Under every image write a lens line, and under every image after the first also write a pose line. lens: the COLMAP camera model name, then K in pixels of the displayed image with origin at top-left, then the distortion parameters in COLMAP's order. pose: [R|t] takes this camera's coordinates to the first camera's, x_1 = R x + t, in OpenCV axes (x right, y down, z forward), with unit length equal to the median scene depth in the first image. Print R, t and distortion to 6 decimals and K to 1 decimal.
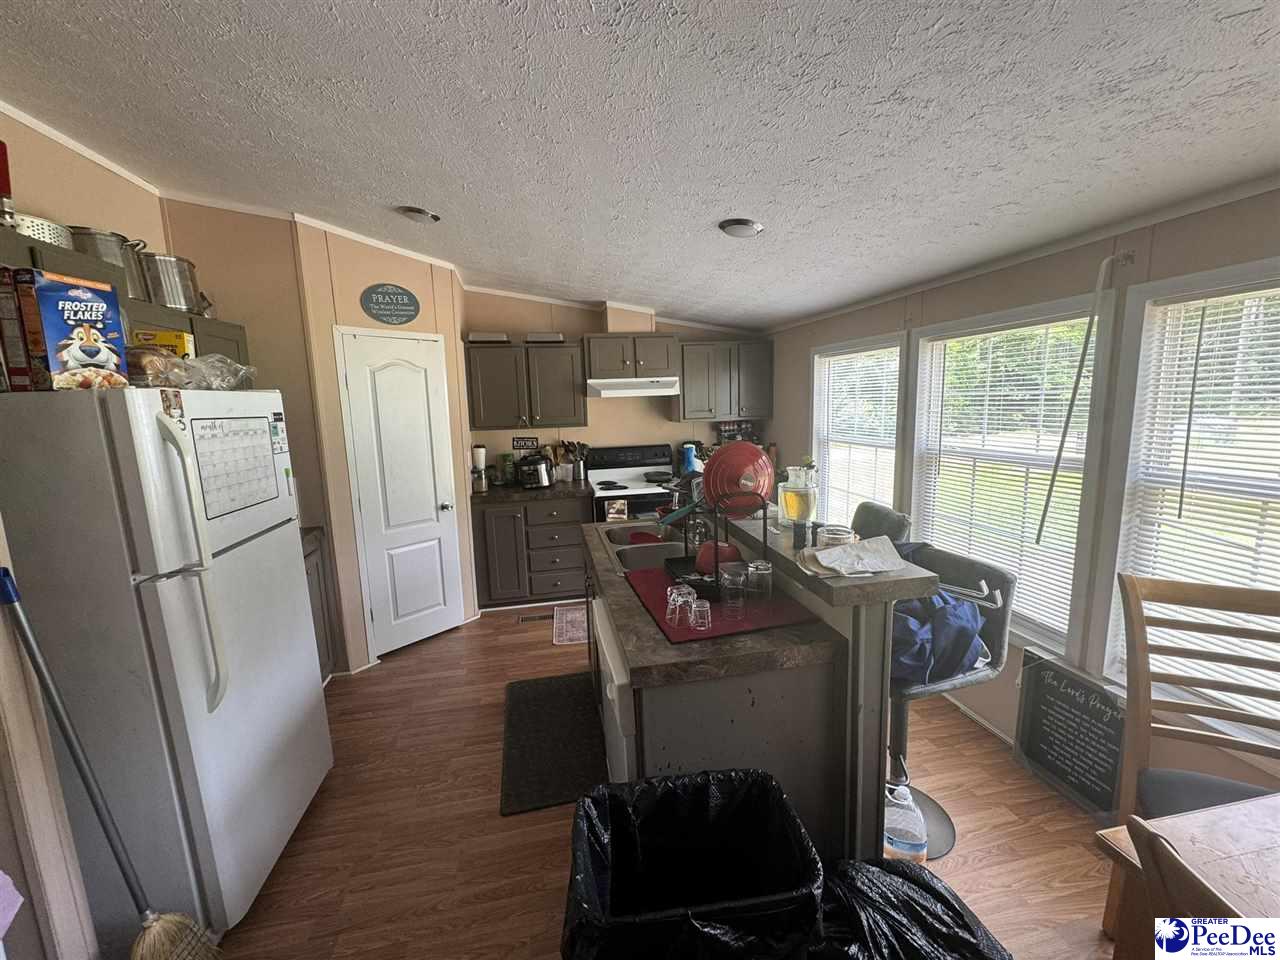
lens RADIAL K [[509.2, 0, 644.0], [0, 509.2, 480.2], [0, 0, 1]] dist [-0.005383, 0.000910]
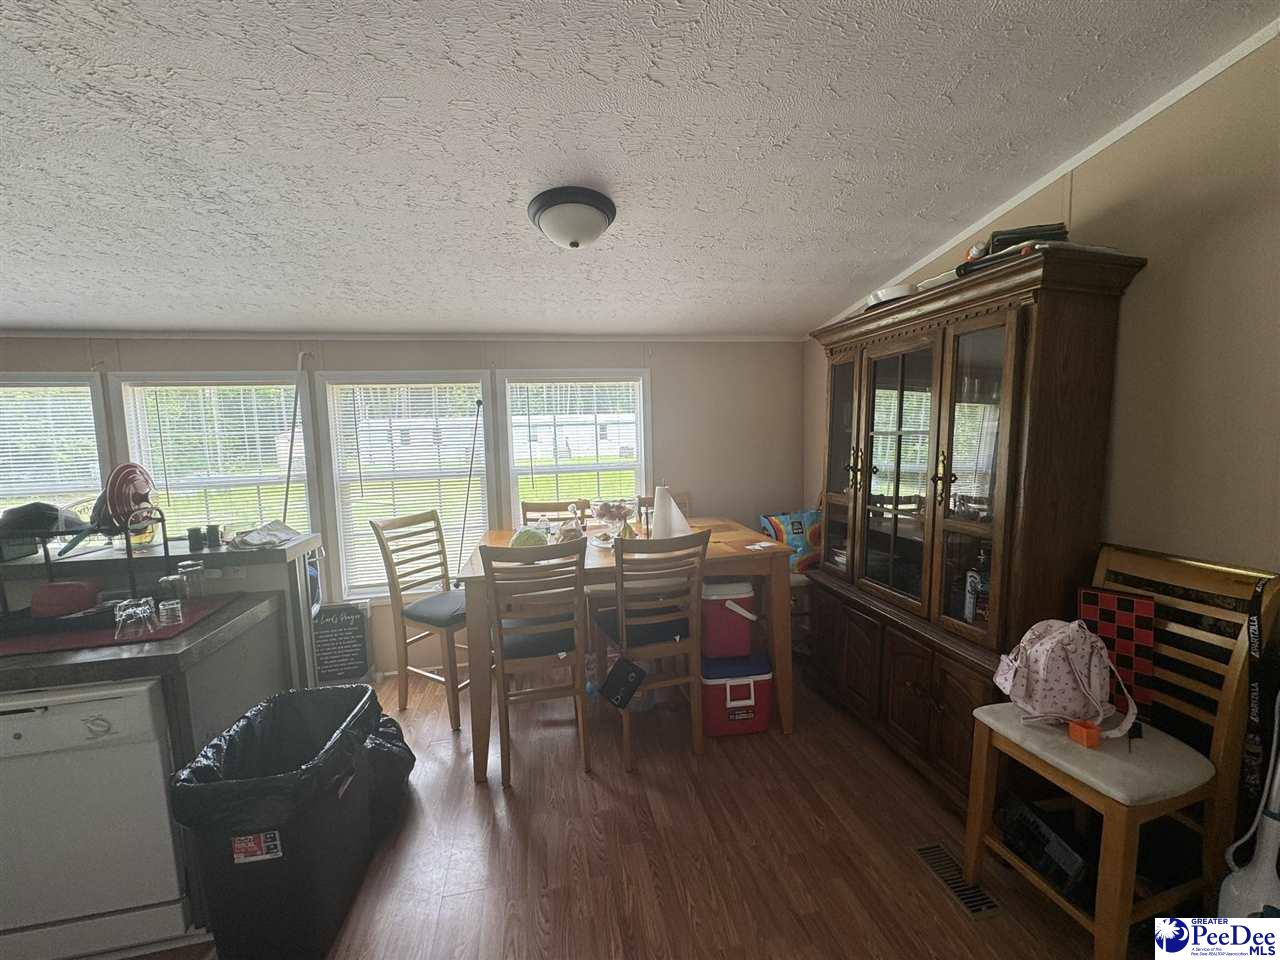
lens RADIAL K [[509.2, 0, 642.8], [0, 509.2, 479.2], [0, 0, 1]] dist [-0.005383, 0.000910]
pose [[0.005965, -0.057508, 0.998327, -0.464102], [0.182736, 0.981597, 0.055452, 0.052127], [-0.983144, 0.182099, 0.016364, -0.036551]]
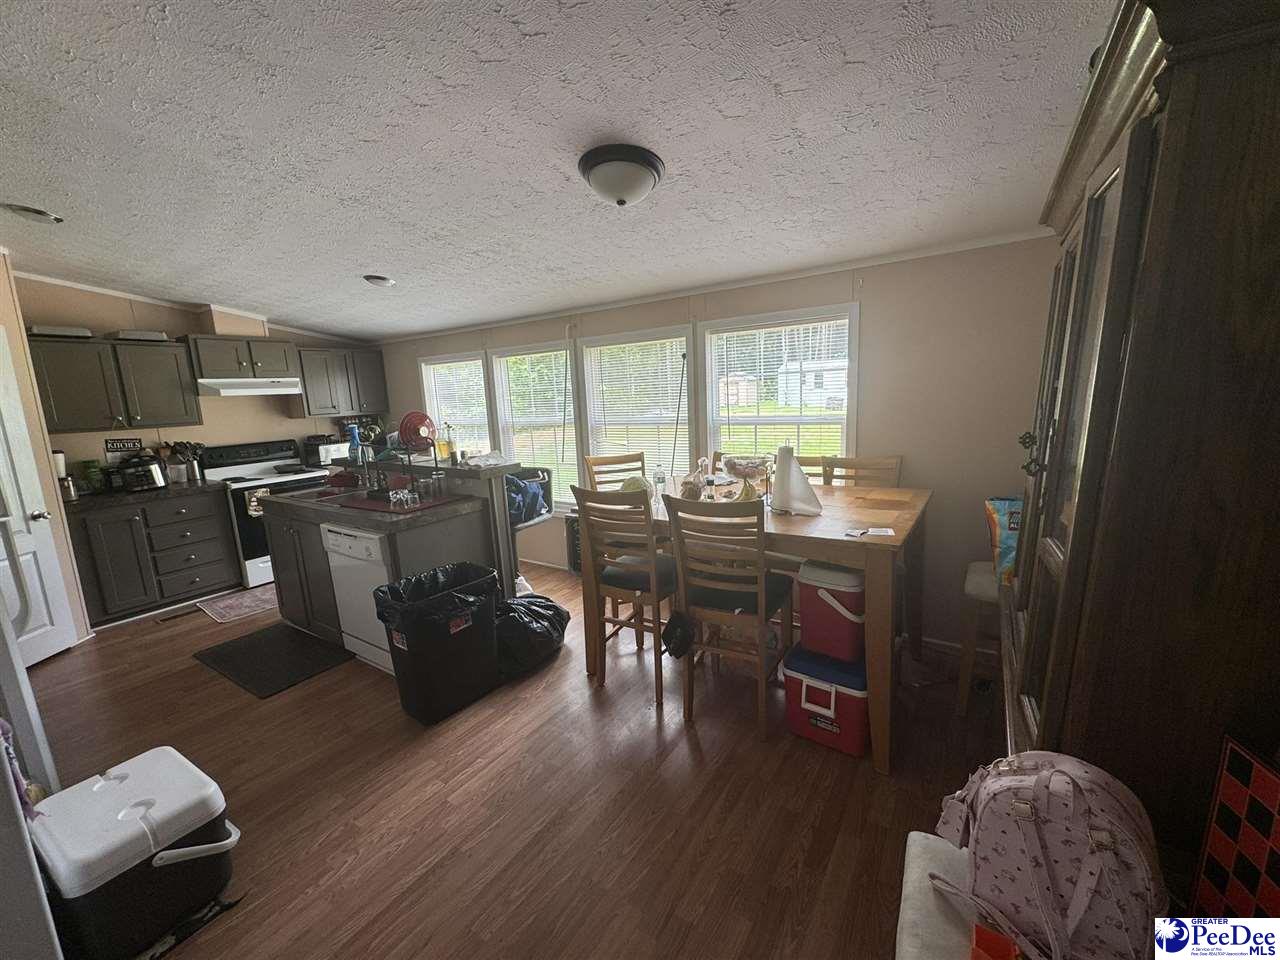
lens RADIAL K [[509.2, 0, 639.7], [0, 509.2, 479.5], [0, 0, 1]] dist [-0.005383, 0.000910]
pose [[0.711616, -0.121684, 0.691951, -0.284367], [0.132420, 0.990465, 0.037997, 0.110659], [-0.689977, 0.064589, 0.720944, -0.456229]]
